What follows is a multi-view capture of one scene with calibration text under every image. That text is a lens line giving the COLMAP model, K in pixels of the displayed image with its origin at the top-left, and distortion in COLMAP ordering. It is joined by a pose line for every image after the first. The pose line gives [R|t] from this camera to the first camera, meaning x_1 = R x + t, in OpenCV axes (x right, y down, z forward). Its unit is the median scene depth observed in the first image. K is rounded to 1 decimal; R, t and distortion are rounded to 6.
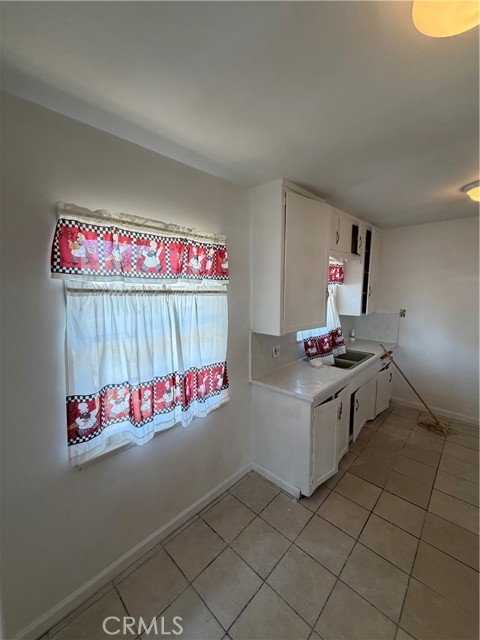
lens RADIAL K [[255.3, 0, 240.9], [0, 255.3, 318.3], [0, 0, 1]] dist [-0.000546, 0.000426]
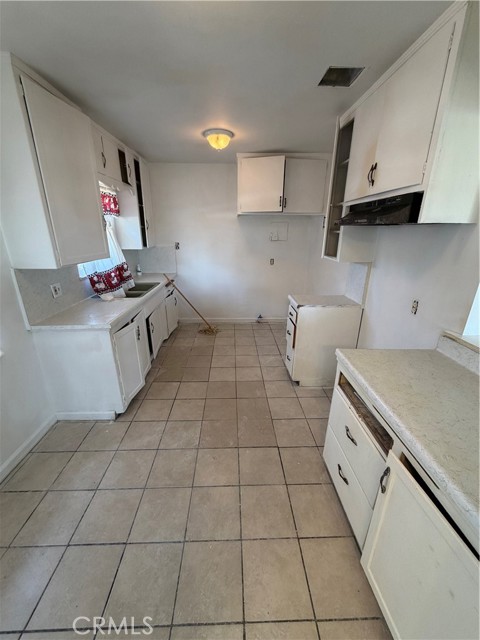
lens RADIAL K [[255.3, 0, 239.7], [0, 255.3, 318.7], [0, 0, 1]] dist [-0.000546, 0.000426]
pose [[0.705096, -0.223132, 0.673091, -0.031534], [0.077217, 0.967718, 0.239914, 0.065169], [-0.704895, -0.117188, 0.699564, -0.076011]]
